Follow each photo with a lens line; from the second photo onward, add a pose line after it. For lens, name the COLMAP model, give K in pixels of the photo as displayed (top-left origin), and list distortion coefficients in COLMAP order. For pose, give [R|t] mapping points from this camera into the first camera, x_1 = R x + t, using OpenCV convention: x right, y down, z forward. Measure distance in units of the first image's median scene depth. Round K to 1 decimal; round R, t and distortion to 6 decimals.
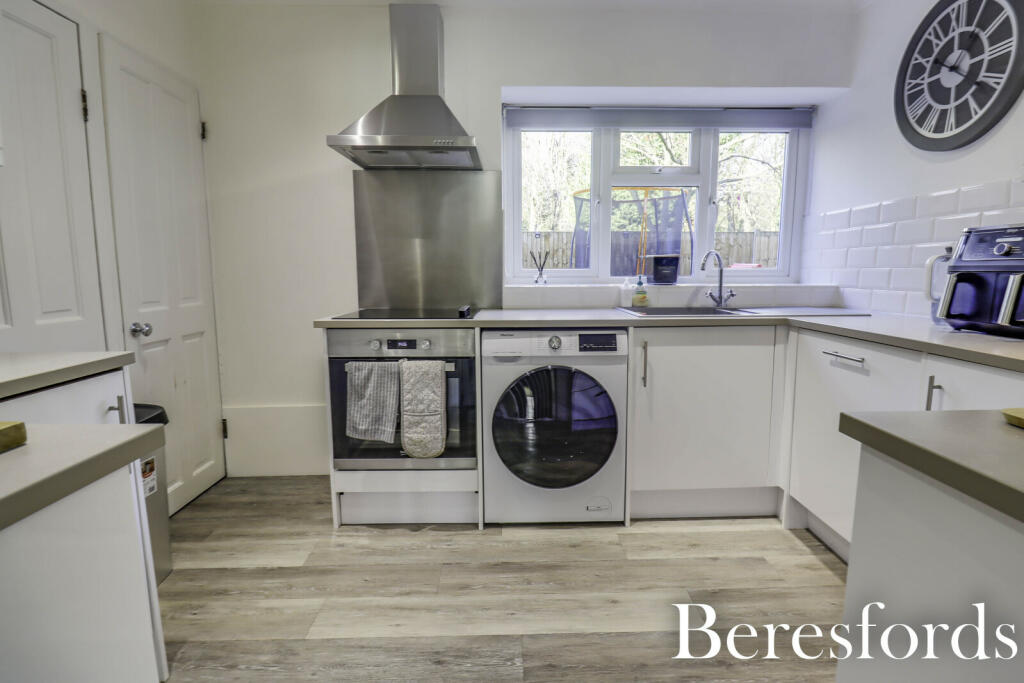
lens RADIAL K [[487.4, 0, 520.2], [0, 487.4, 337.6], [0, 0, 1]] dist [-0.015277, -0.007002]
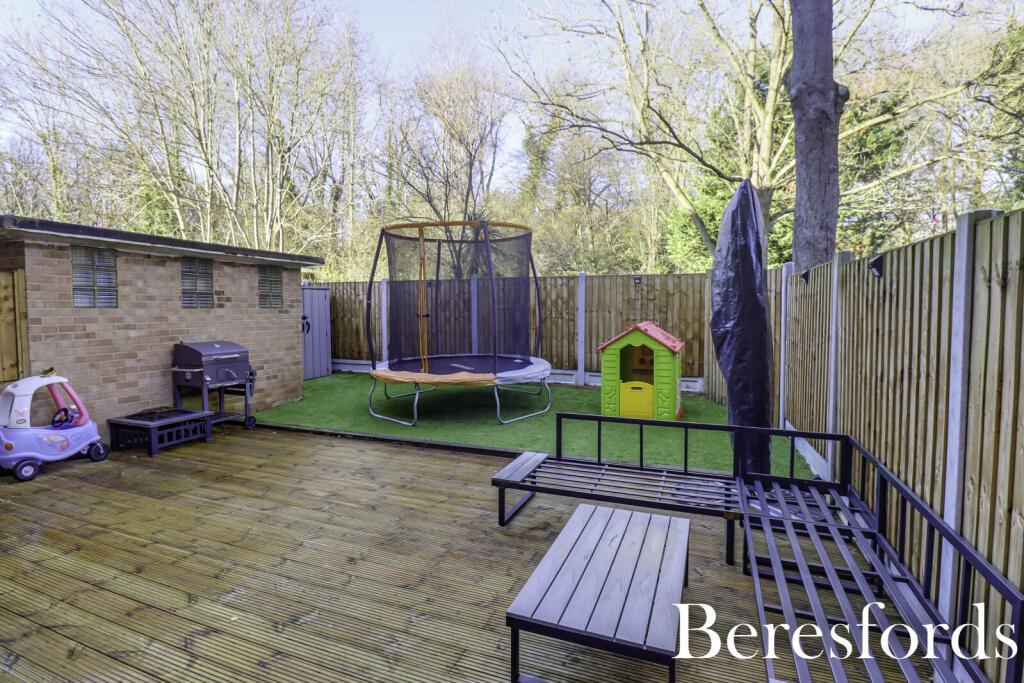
lens RADIAL K [[487.4, 0, 508.4], [0, 487.4, 341.4], [0, 0, 1]] dist [-0.015277, -0.007002]
pose [[0.918131, 0.029698, -0.395163, 2.739746], [-0.056916, 0.996731, -0.057333, -0.375698], [0.392169, 0.075131, 0.916820, 1.517148]]
